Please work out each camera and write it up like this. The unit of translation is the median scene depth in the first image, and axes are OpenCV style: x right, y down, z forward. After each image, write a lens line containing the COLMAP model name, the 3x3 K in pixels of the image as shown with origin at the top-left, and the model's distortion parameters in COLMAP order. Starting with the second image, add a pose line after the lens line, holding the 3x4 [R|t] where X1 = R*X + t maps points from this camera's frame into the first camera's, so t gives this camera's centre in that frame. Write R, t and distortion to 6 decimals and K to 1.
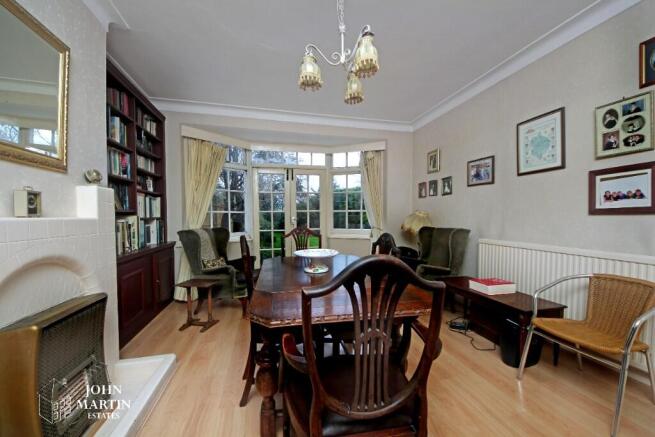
lens RADIAL K [[242.3, 0, 327.0], [0, 242.3, 222.2], [0, 0, 1]] dist [0.000309, -0.000610]
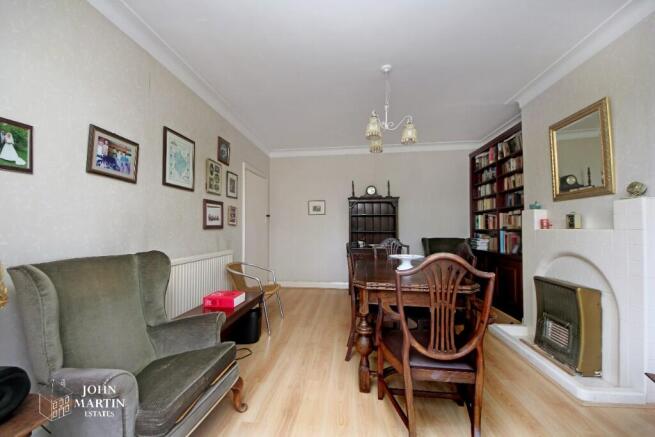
lens RADIAL K [[242.3, 0, 326.8], [0, 242.3, 221.2], [0, 0, 1]] dist [0.000309, -0.000610]
pose [[-0.934037, 0.018879, 0.356676, -0.086037], [0.014962, 0.999794, -0.013739, -0.043513], [-0.356861, -0.007496, -0.934127, 1.819309]]
